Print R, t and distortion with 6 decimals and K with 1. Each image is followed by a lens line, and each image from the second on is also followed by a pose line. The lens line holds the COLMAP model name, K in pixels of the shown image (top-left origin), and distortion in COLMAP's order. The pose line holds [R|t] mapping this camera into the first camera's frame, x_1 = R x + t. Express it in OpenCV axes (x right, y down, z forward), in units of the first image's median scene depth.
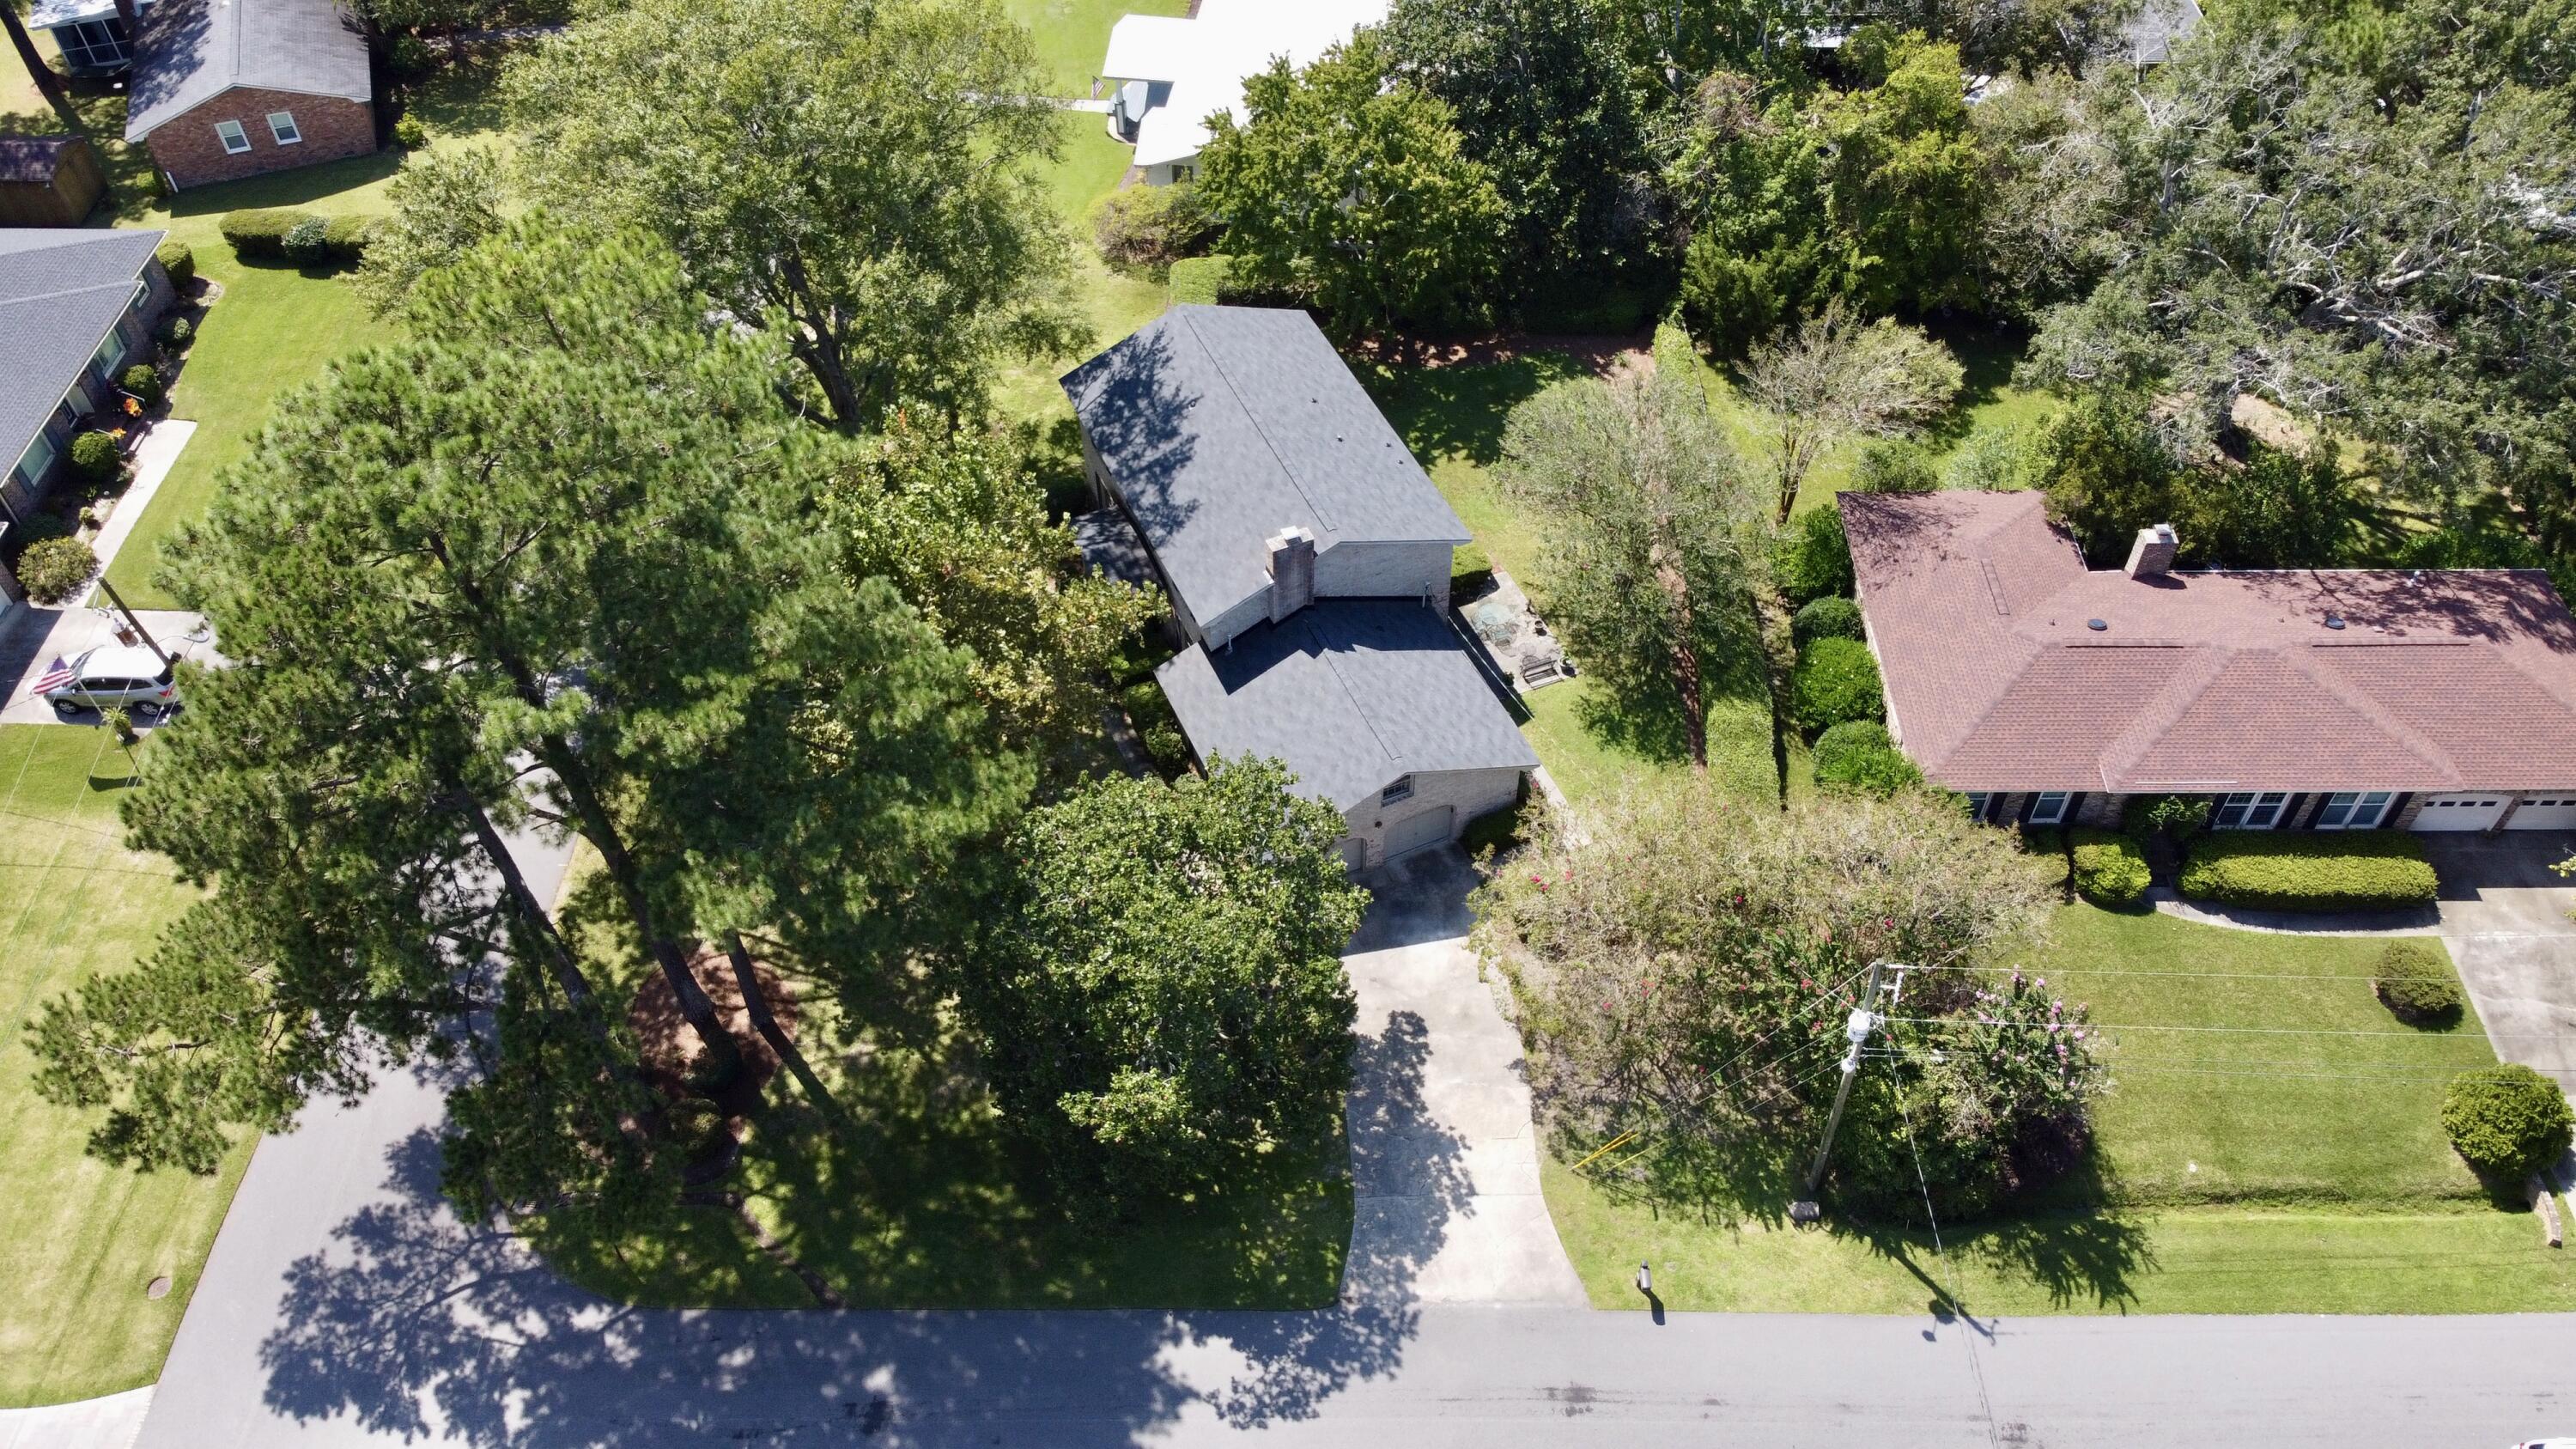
lens RADIAL K [[1961.8, 0, 1294.8], [0, 1961.8, 721.7], [0, 0, 1]] dist [-0.002313, 0.001364]
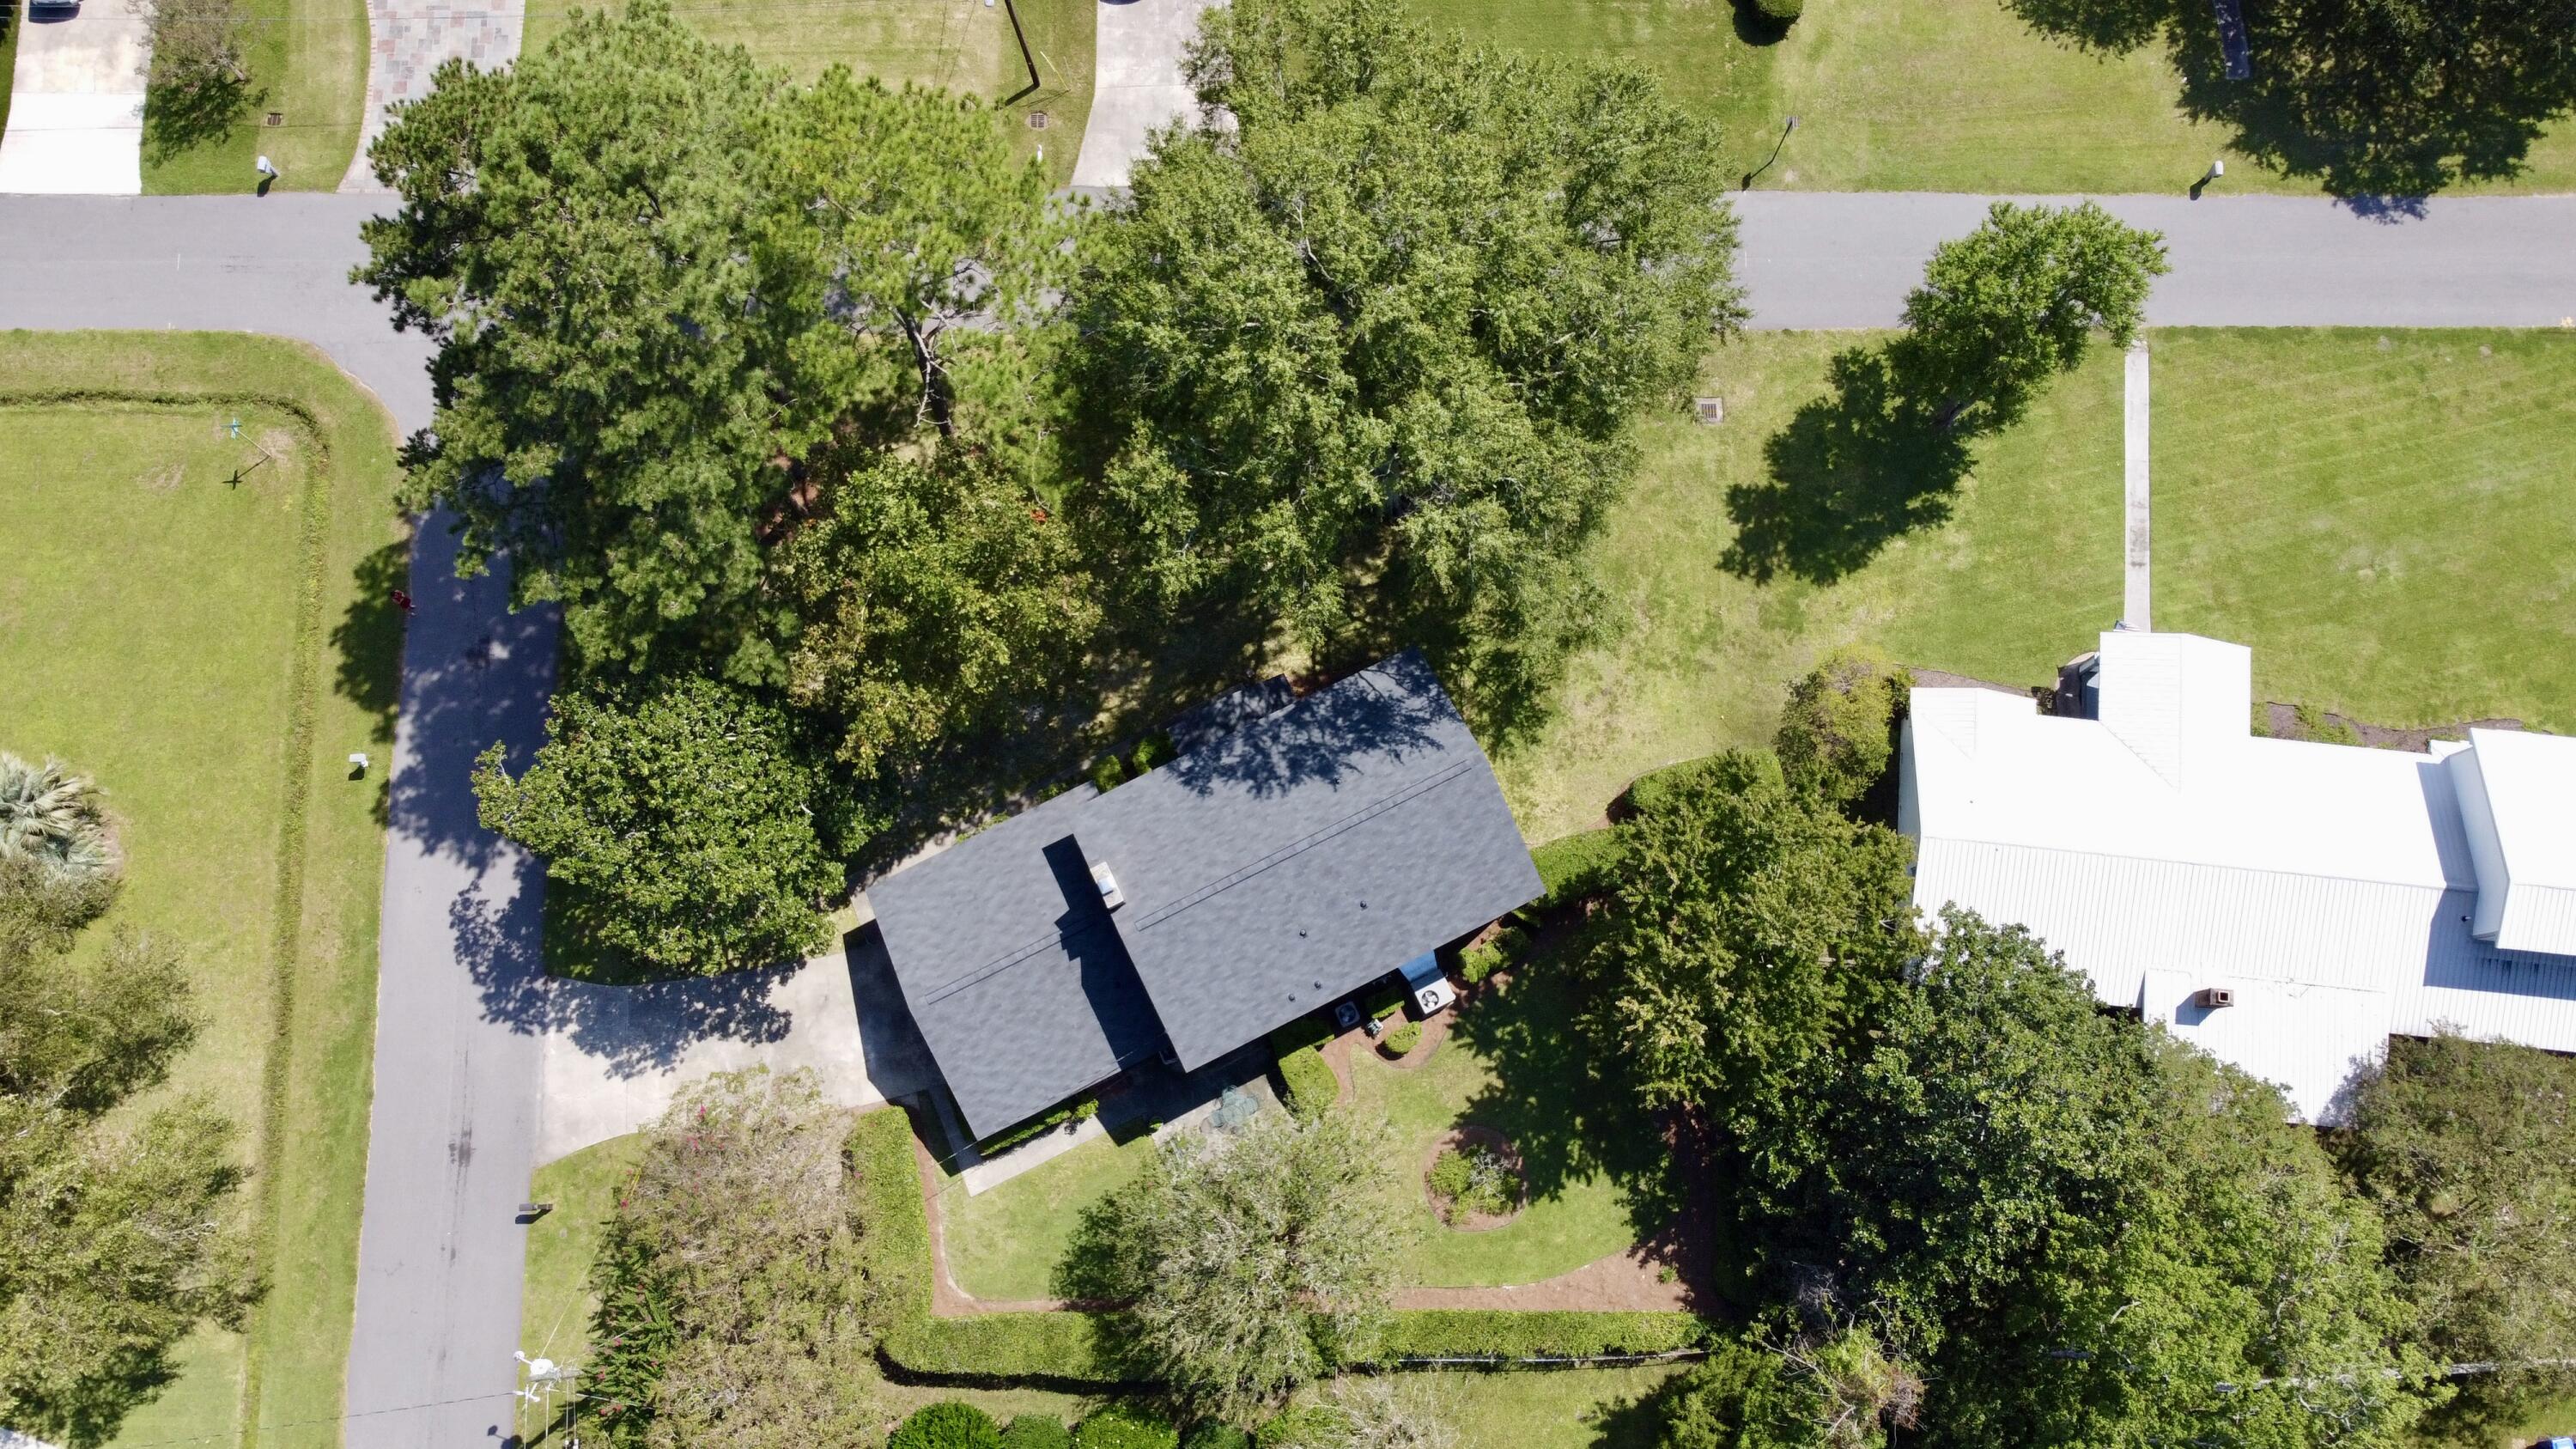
lens RADIAL K [[1961.8, 0, 1279.6], [0, 1961.8, 721.9], [0, 0, 1]] dist [-0.002313, 0.001364]
pose [[0.038607, 0.973916, -0.223600, 0.157542], [-0.748607, 0.176409, 0.639115, -0.882085], [0.661889, 0.142714, 0.735891, 0.290128]]
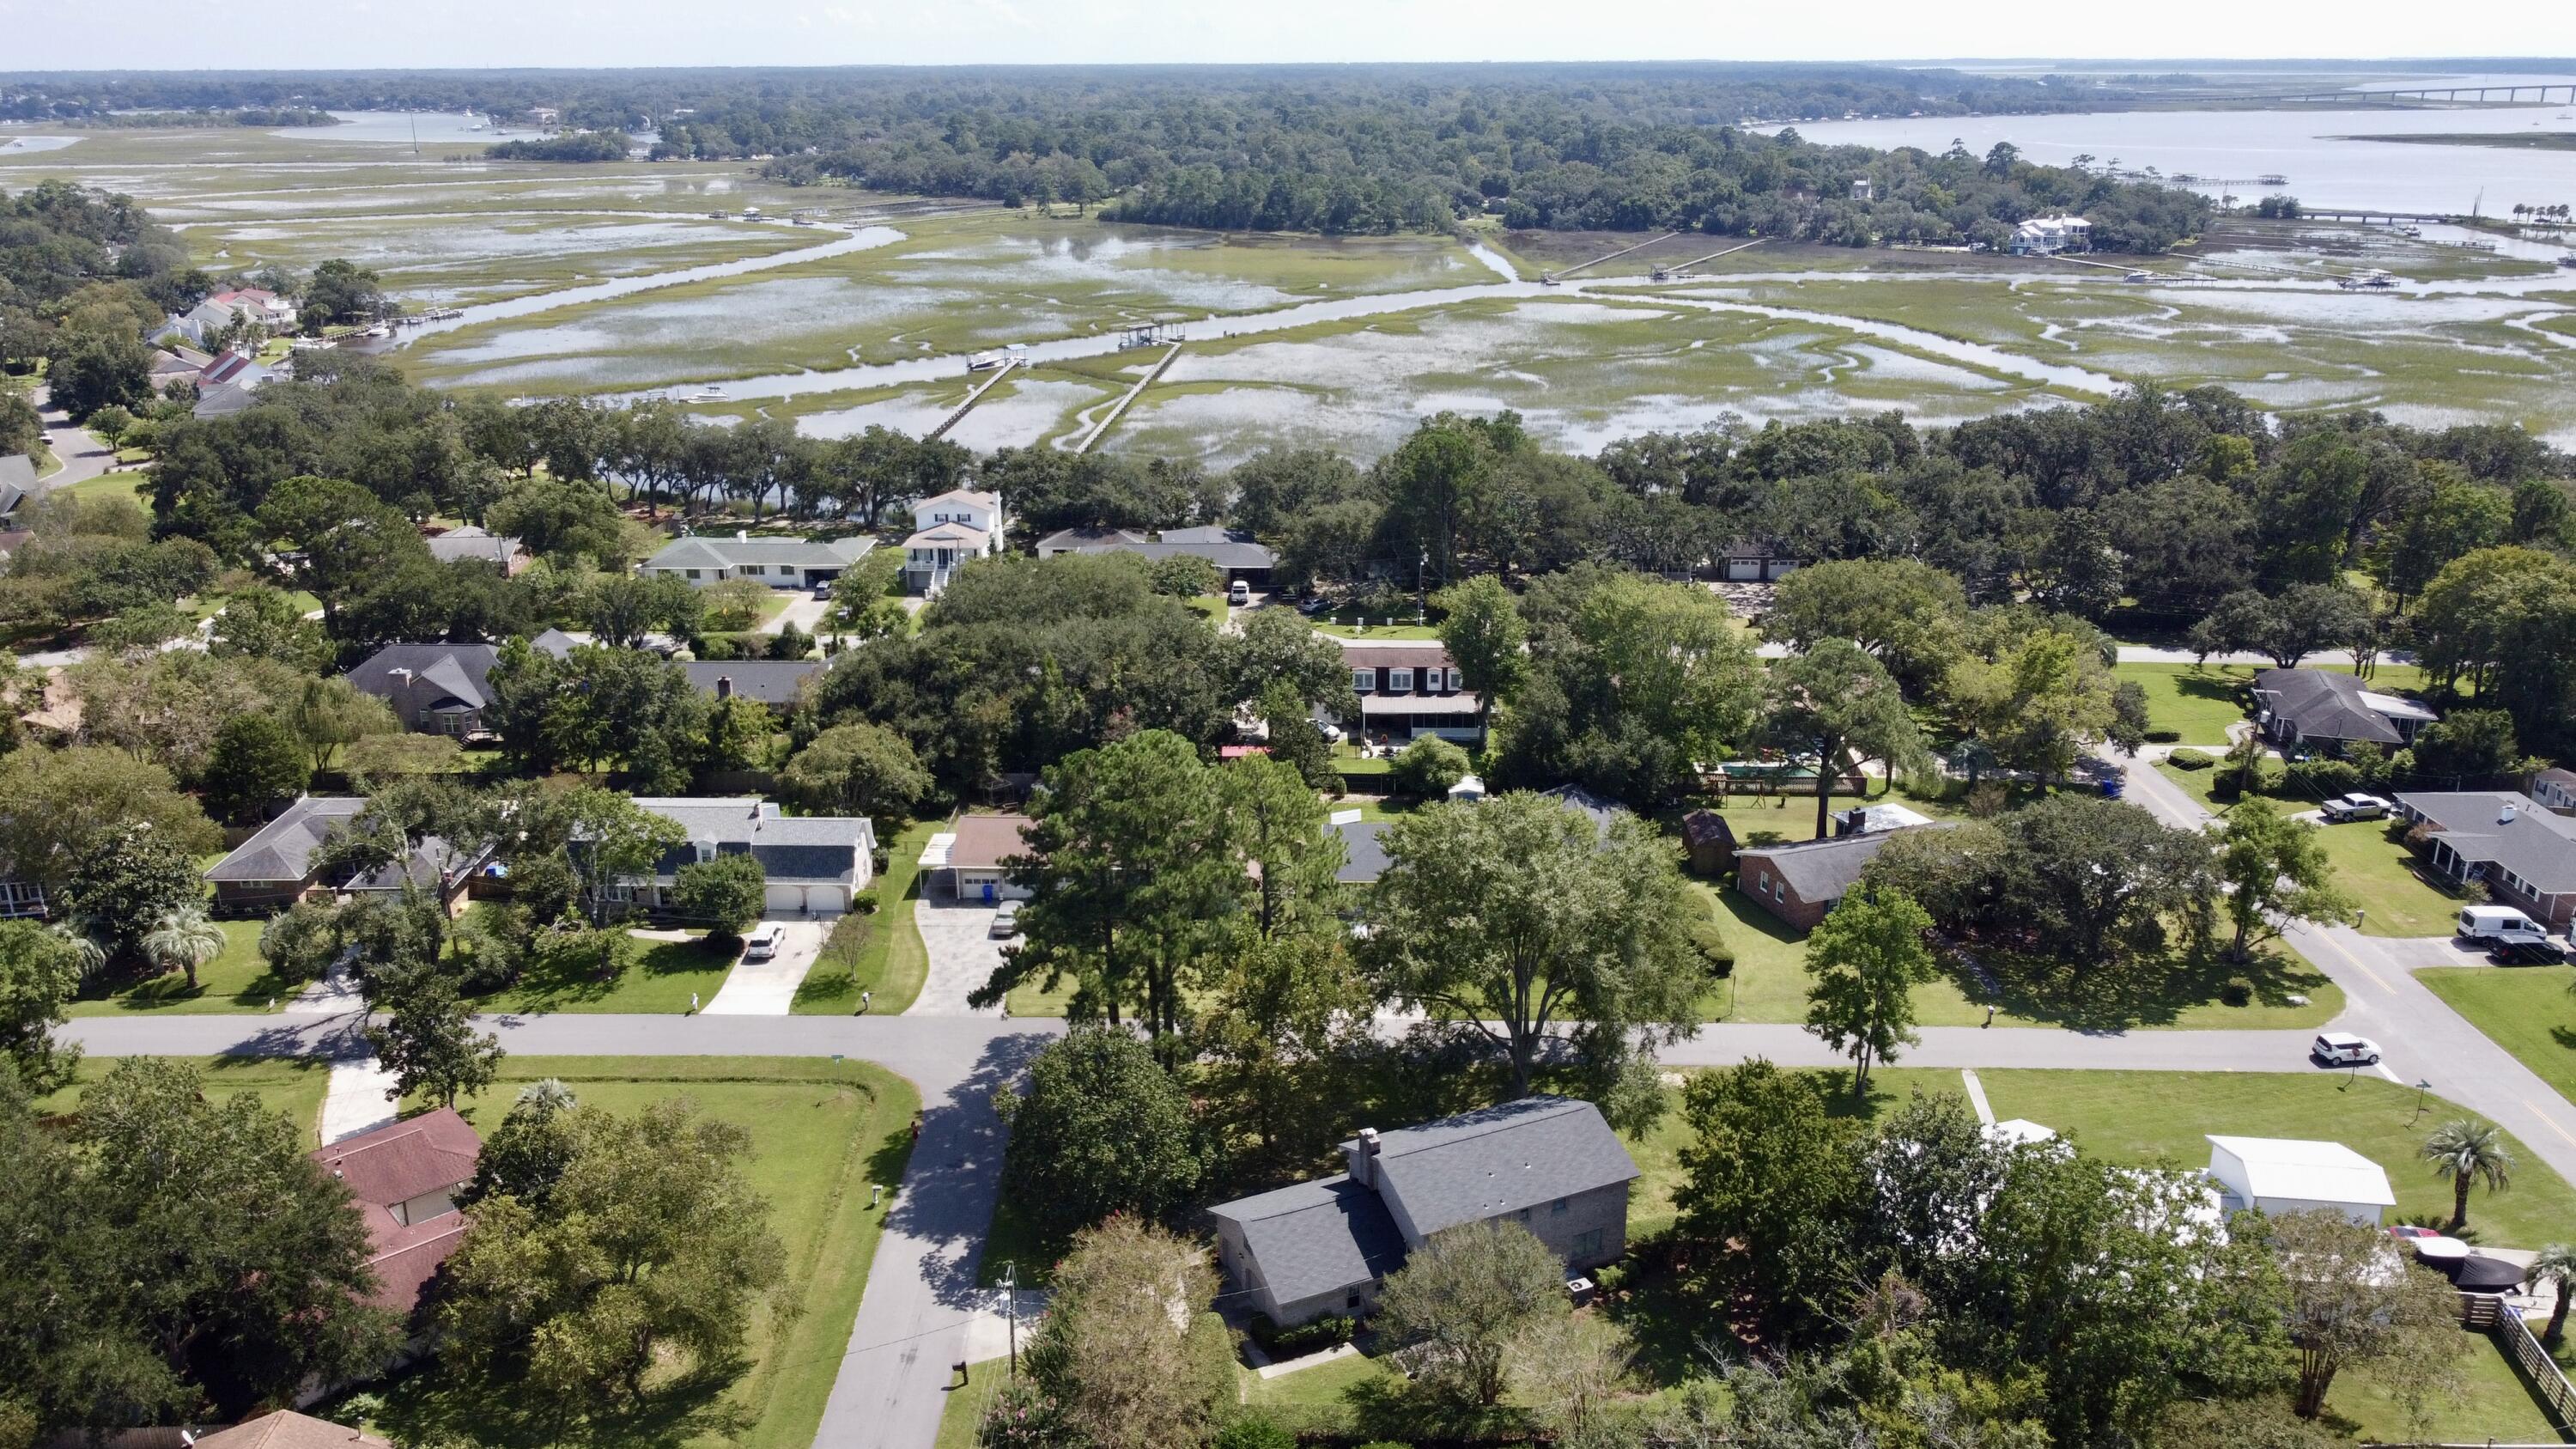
lens RADIAL K [[1961.8, 0, 1285.5], [0, 1961.8, 711.3], [0, 0, 1]] dist [-0.002313, 0.001364]
pose [[0.007998, 0.325858, -0.945385, 1.564872], [-0.746897, 0.630565, 0.211026, -0.663168], [0.664891, 0.704418, 0.248426, 0.271145]]
